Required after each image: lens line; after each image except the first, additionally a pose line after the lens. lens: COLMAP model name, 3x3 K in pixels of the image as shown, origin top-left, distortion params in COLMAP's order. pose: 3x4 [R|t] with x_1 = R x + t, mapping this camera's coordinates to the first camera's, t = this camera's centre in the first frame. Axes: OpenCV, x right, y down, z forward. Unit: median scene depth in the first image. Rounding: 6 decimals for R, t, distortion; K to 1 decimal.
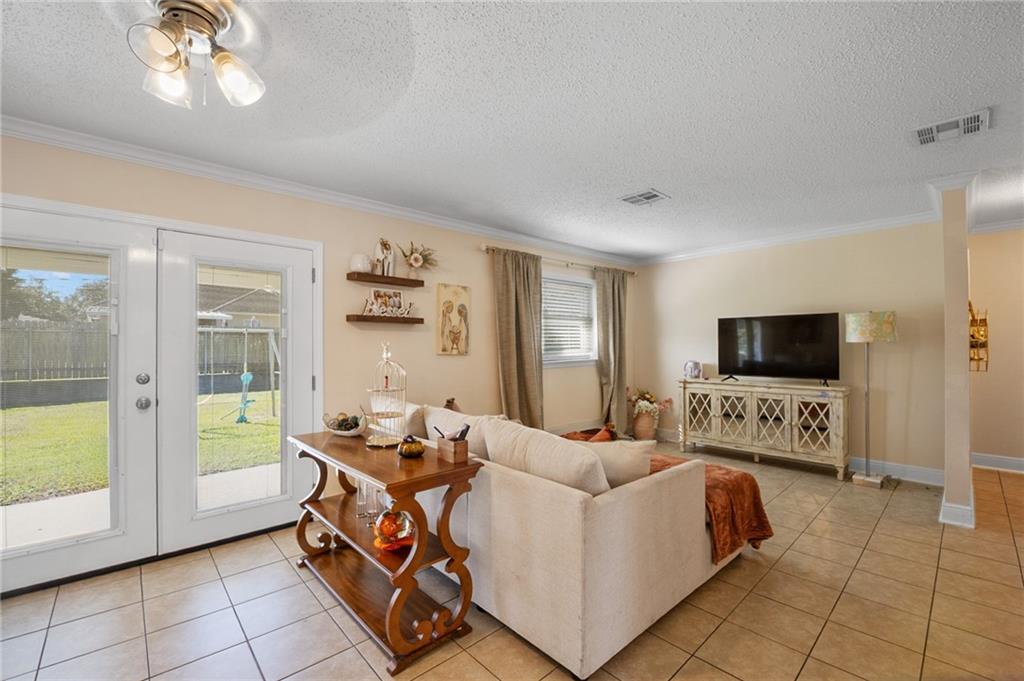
lens RADIAL K [[431.6, 0, 505.1], [0, 431.6, 341.6], [0, 0, 1]] dist [-0.014838, -0.001115]
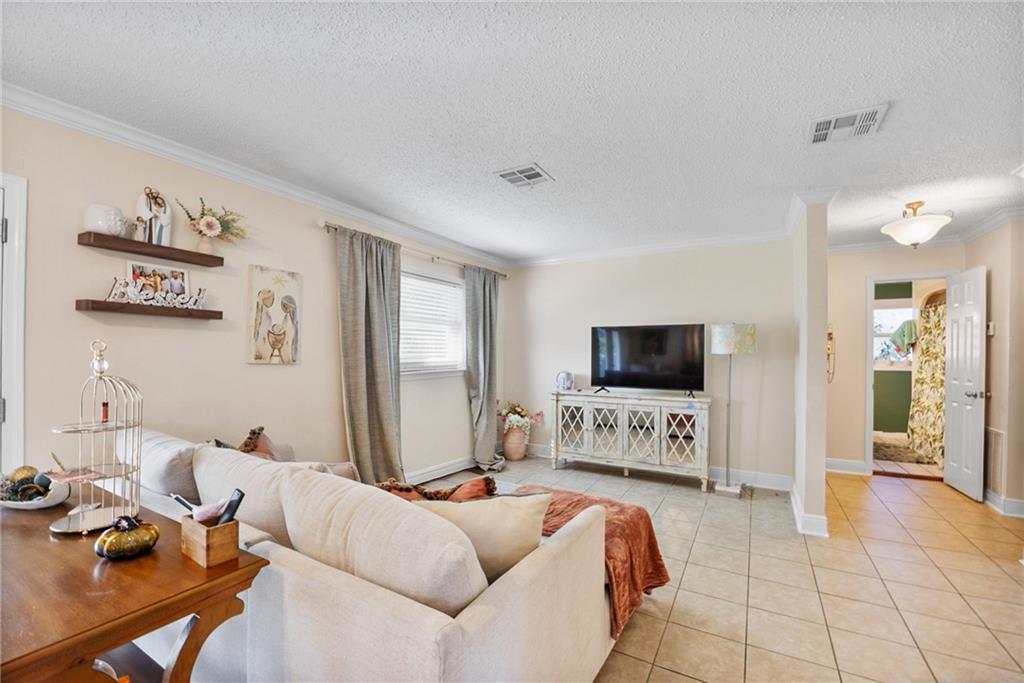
lens RADIAL K [[431.6, 0, 509.5], [0, 431.6, 352.4], [0, 0, 1]] dist [-0.014838, -0.001115]
pose [[0.950920, 0.013261, 0.309152, 0.039439], [-0.015048, 0.999881, 0.003397, 0.002560], [-0.309070, -0.007882, 0.951007, 0.200923]]
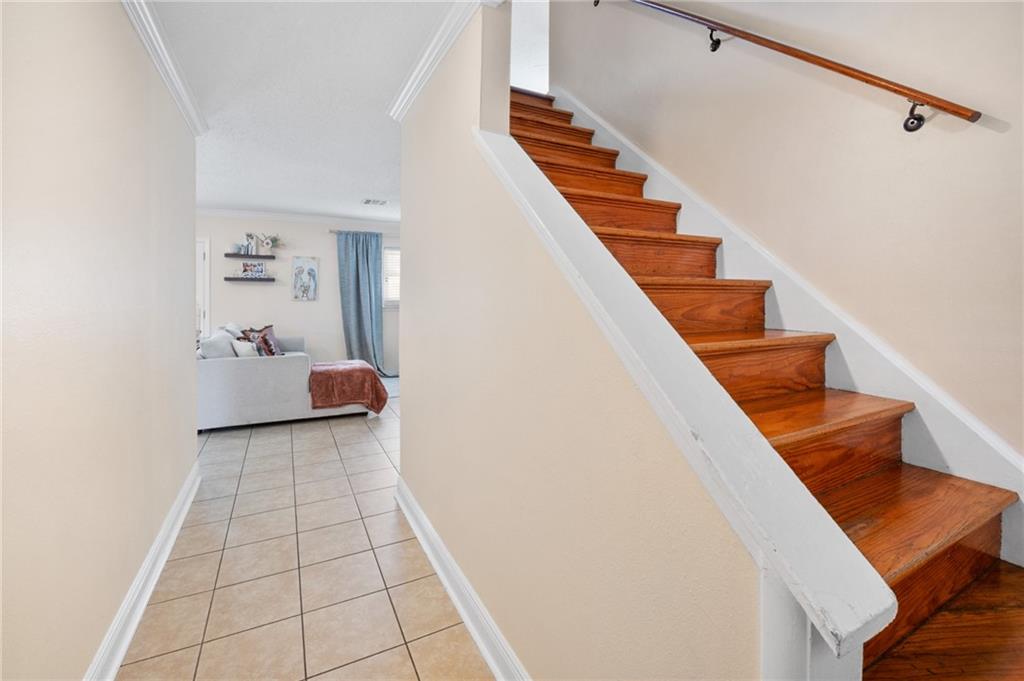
lens RADIAL K [[431.6, 0, 505.3], [0, 431.6, 295.3], [0, 0, 1]] dist [-0.014838, -0.001115]
pose [[0.965065, 0.004330, -0.261975, 1.125323], [-0.001845, 0.999951, 0.009731, -0.005928], [0.262004, -0.008907, 0.965026, -0.377851]]
